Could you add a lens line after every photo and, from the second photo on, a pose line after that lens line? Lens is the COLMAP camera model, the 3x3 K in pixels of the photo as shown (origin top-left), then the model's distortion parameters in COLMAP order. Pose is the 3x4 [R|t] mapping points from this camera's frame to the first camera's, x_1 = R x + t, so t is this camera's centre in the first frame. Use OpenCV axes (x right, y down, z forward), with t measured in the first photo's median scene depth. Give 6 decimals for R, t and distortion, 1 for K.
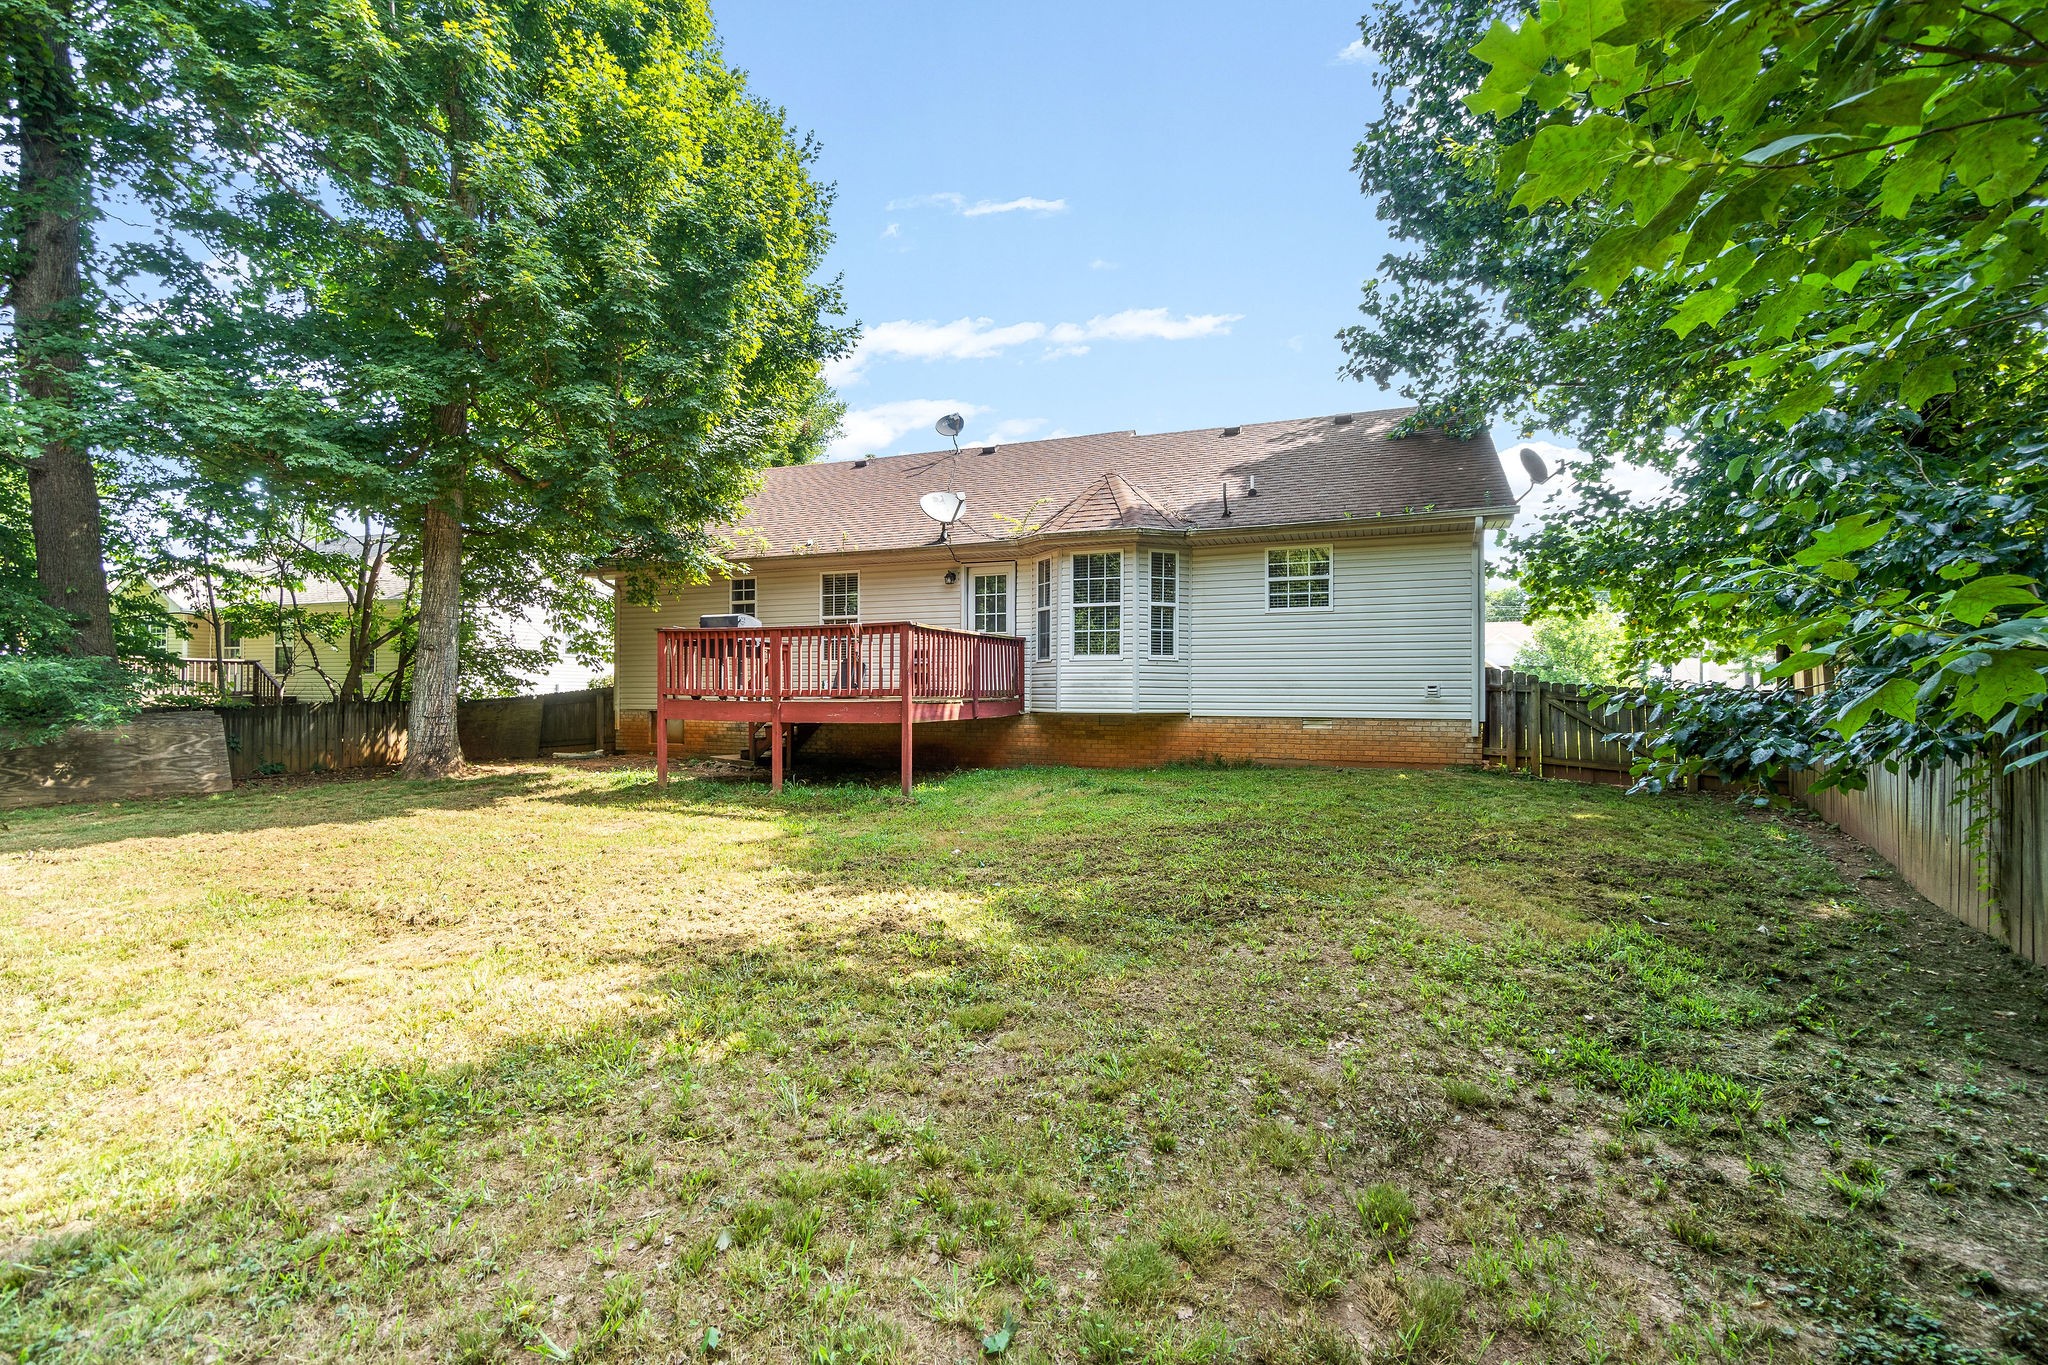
lens RADIAL K [[895.3, 0, 1024.0], [0, 895.3, 682.5], [0, 0, 1]] dist [0.001321, -0.000096]
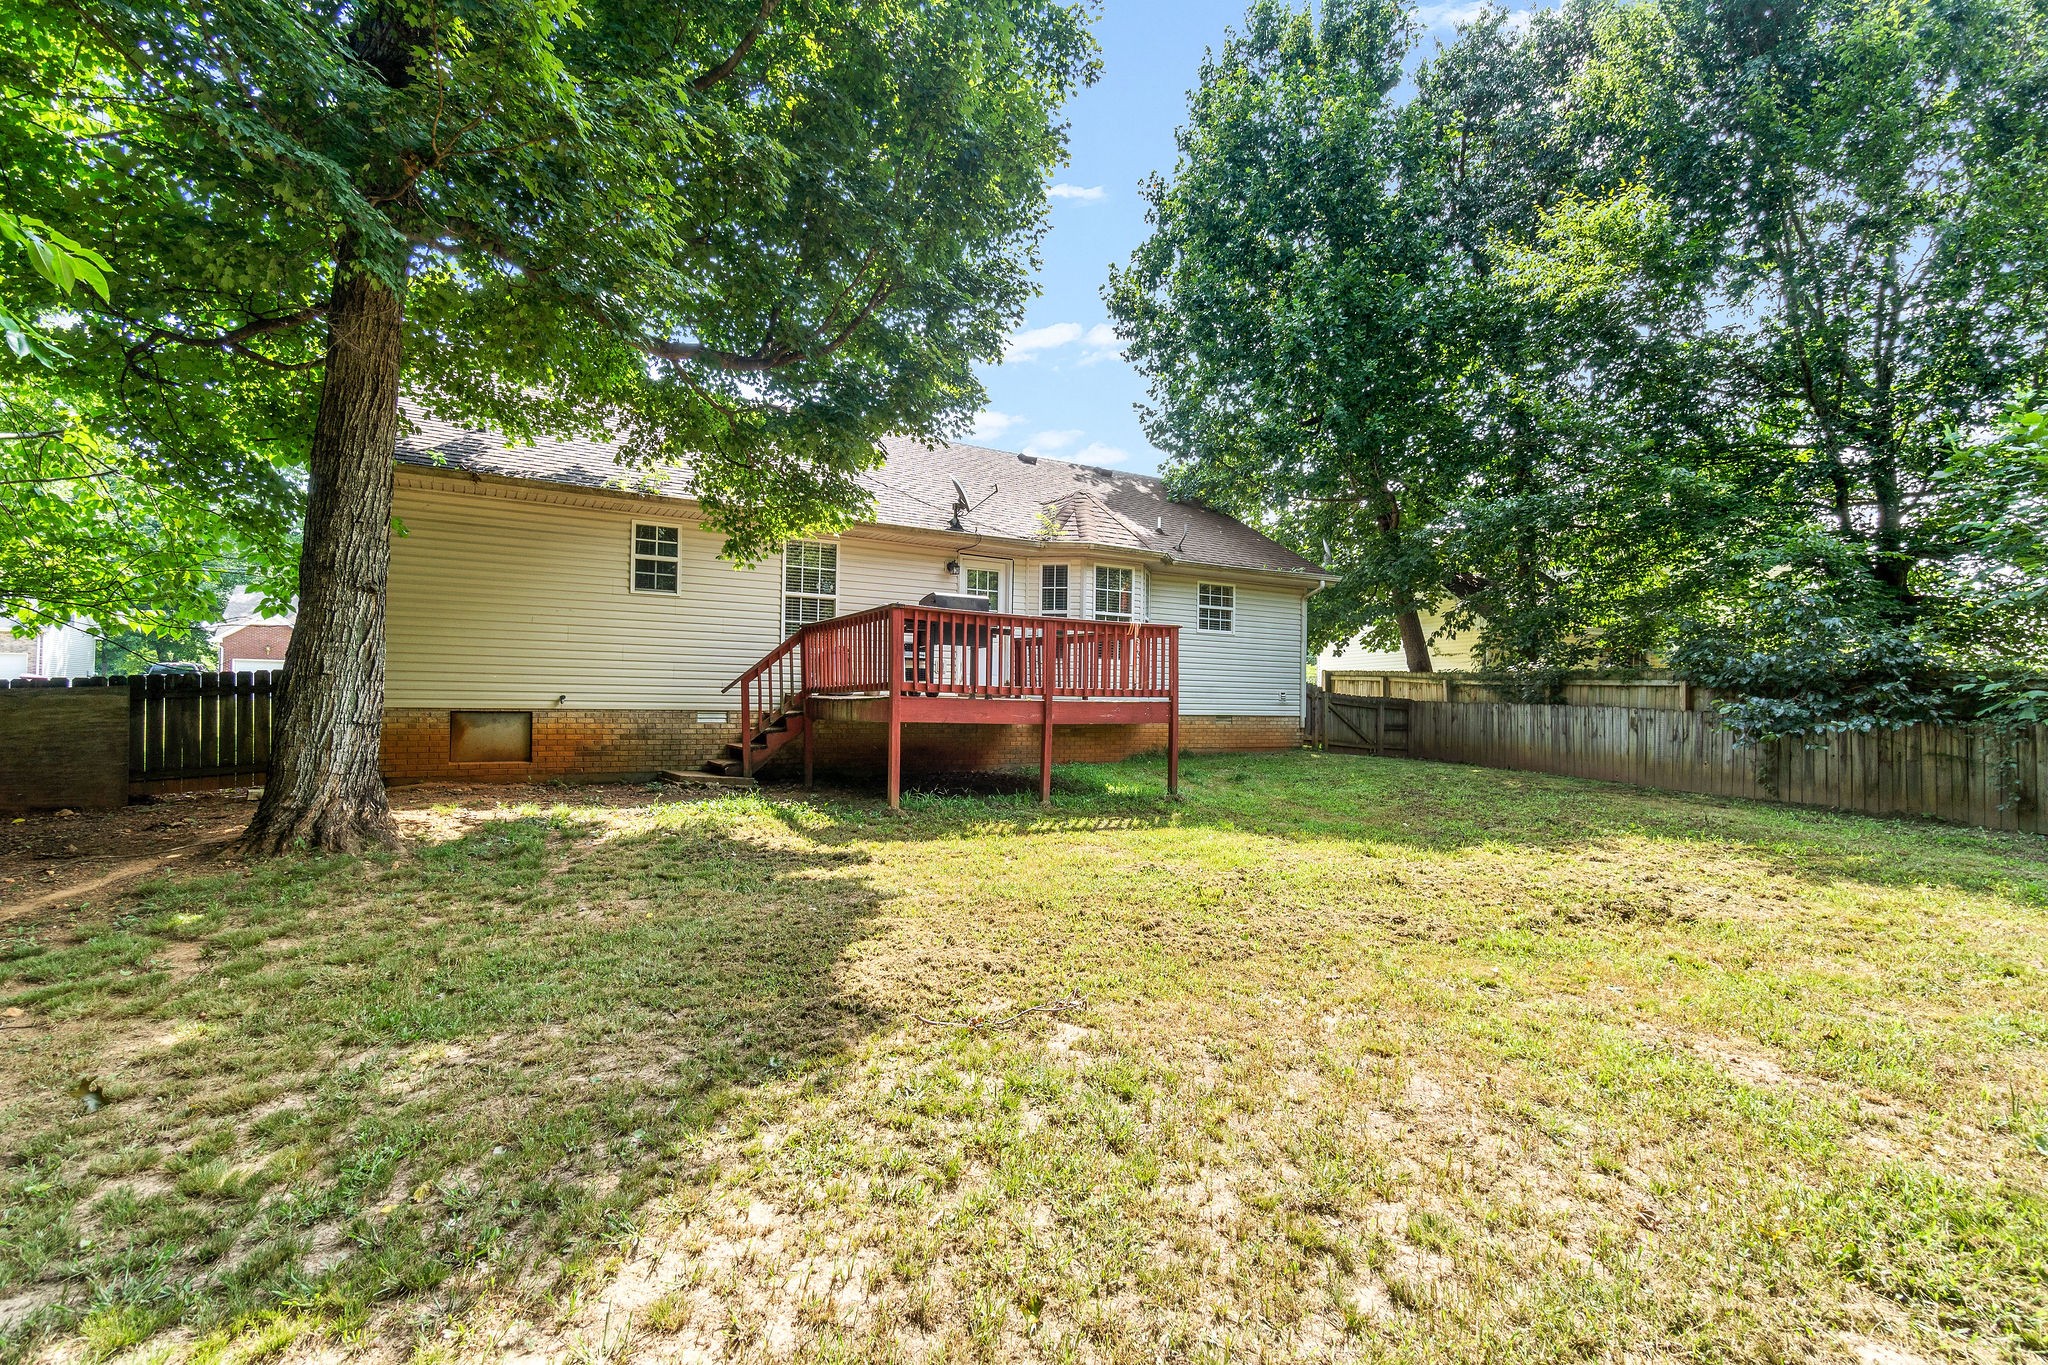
lens RADIAL K [[895.3, 0, 1024.0], [0, 895.3, 682.5], [0, 0, 1]] dist [0.001321, -0.000096]
pose [[0.617421, 0.022443, 0.786312, -0.847412], [-0.028027, 0.999586, -0.006523, 0.007677], [-0.786133, -0.018010, 0.617795, 0.401339]]
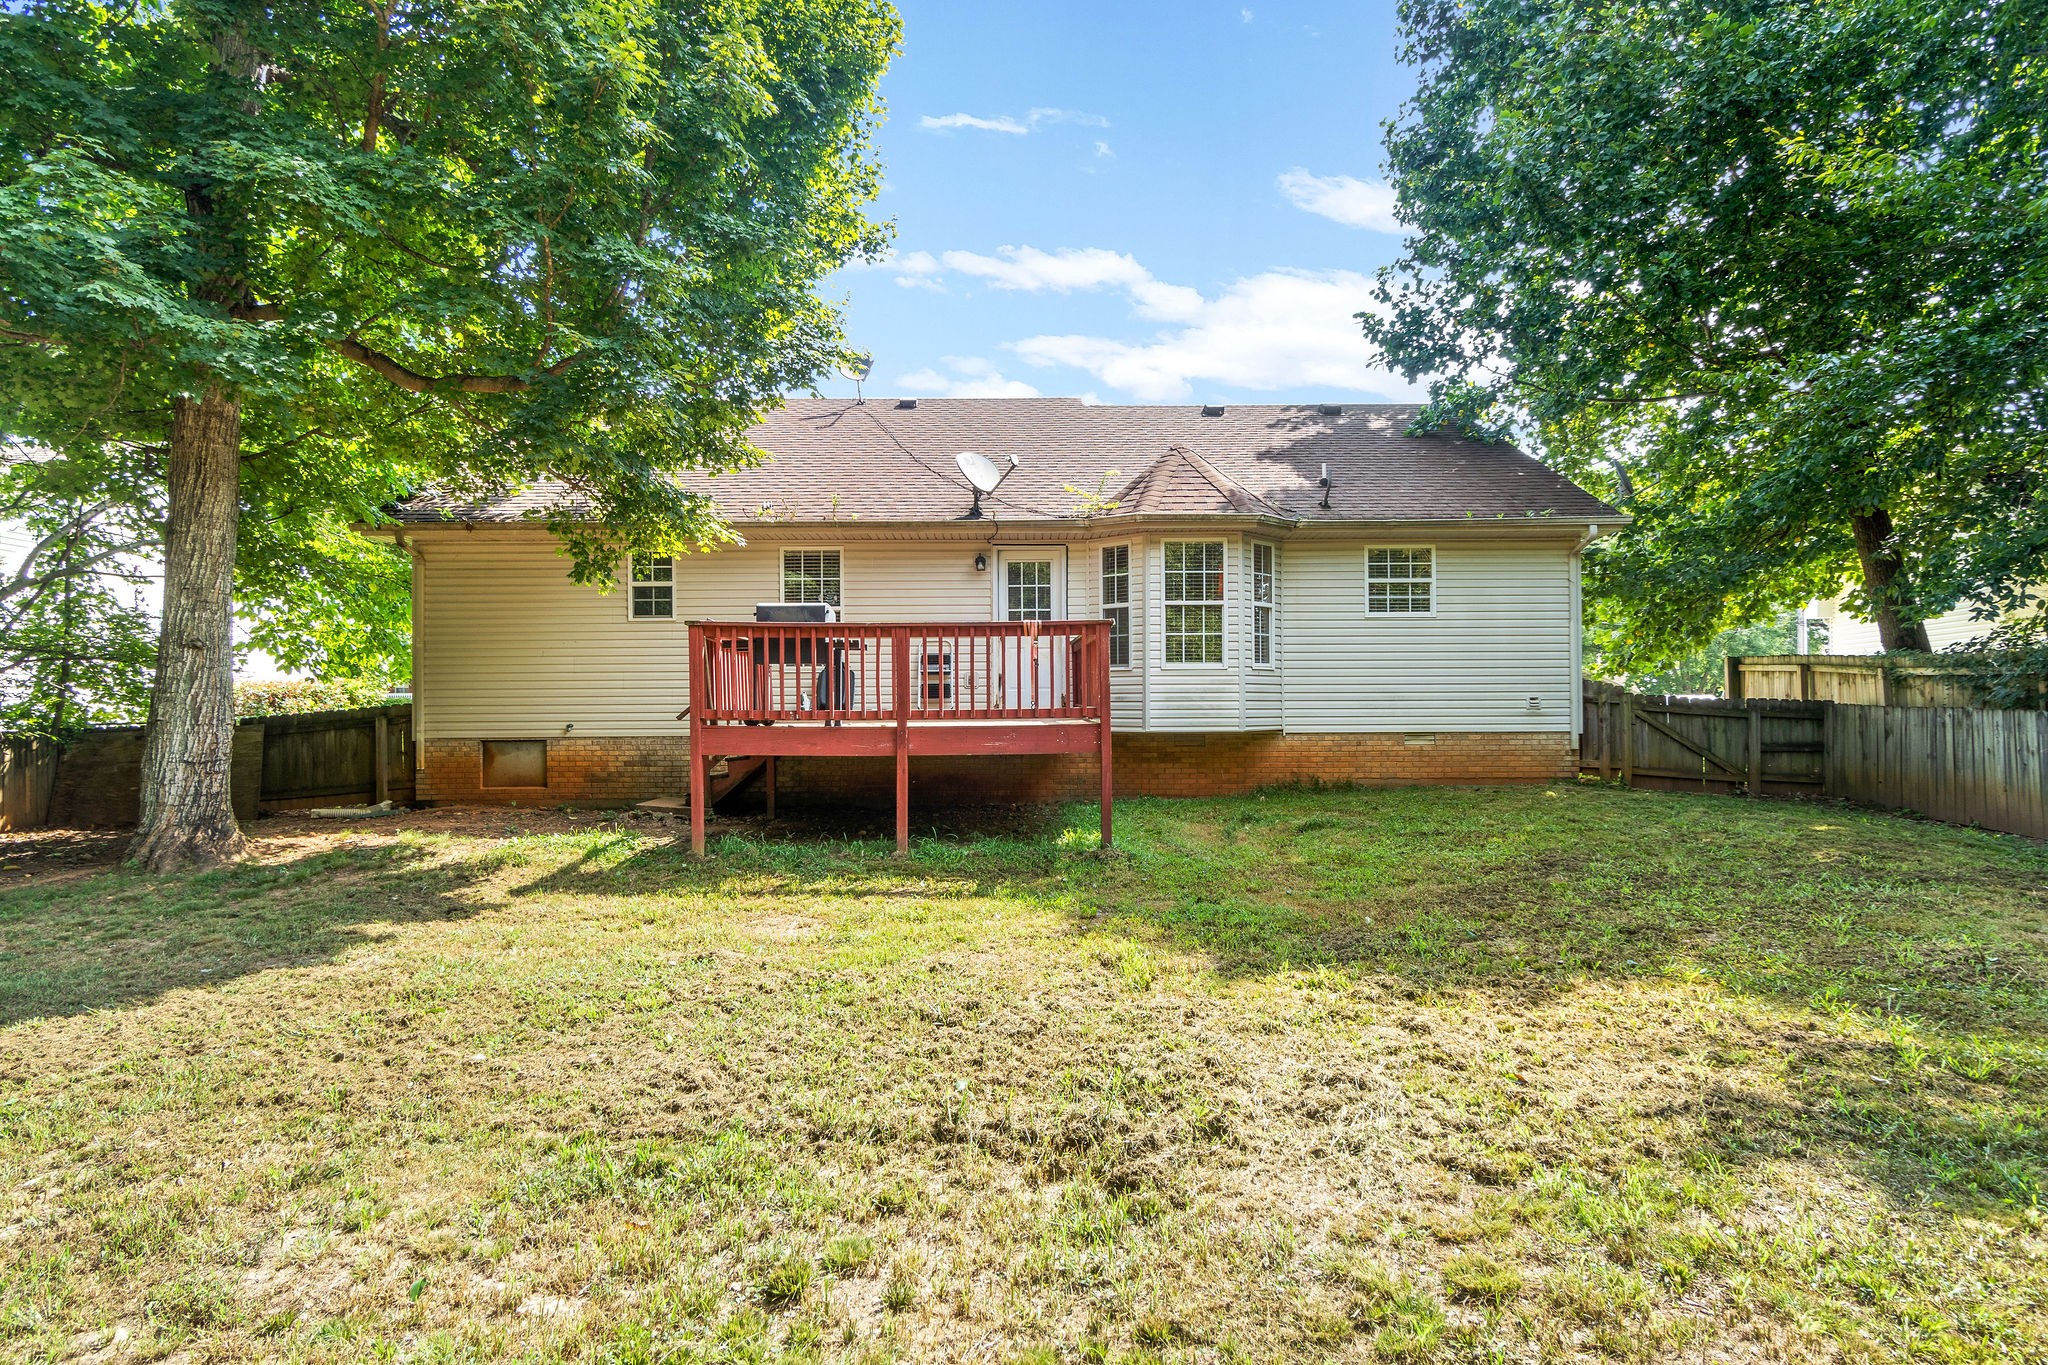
lens RADIAL K [[1004.8, 0, 1024.0], [0, 1004.8, 682.5], [0, 0, 1]] dist [0.001073, 0.000235]
pose [[0.924108, -0.002192, 0.382125, -0.424764], [0.003005, 0.999994, -0.001530, -0.011294], [-0.382120, 0.002563, 0.924109, 0.190202]]
